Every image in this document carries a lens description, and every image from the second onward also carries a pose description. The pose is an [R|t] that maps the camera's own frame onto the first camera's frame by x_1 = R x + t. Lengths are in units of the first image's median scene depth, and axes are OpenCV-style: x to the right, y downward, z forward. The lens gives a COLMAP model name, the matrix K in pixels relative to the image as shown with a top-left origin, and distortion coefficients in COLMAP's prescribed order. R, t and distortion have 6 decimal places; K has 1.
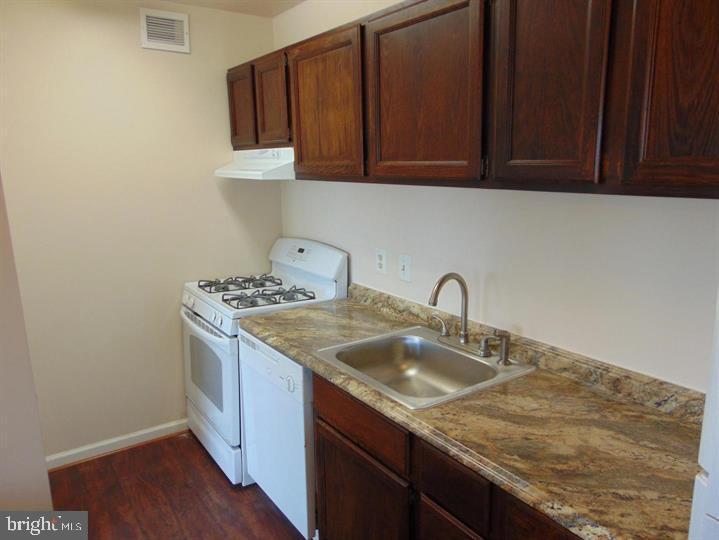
lens RADIAL K [[540.9, 0, 354.2], [0, 540.9, 270.1], [0, 0, 1]] dist [0.006661, 0.007098]
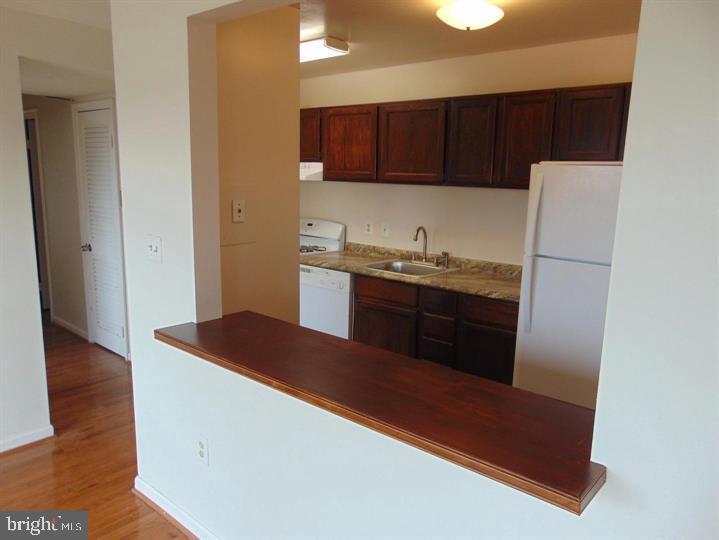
lens RADIAL K [[531.8, 0, 355.6], [0, 531.8, 266.4], [0, 0, 1]] dist [0.000035, 0.005747]
pose [[0.968207, -0.007221, 0.250046, -0.546899], [0.012461, 0.999735, -0.019377, 0.183681], [-0.249840, 0.021877, 0.968040, -0.874188]]
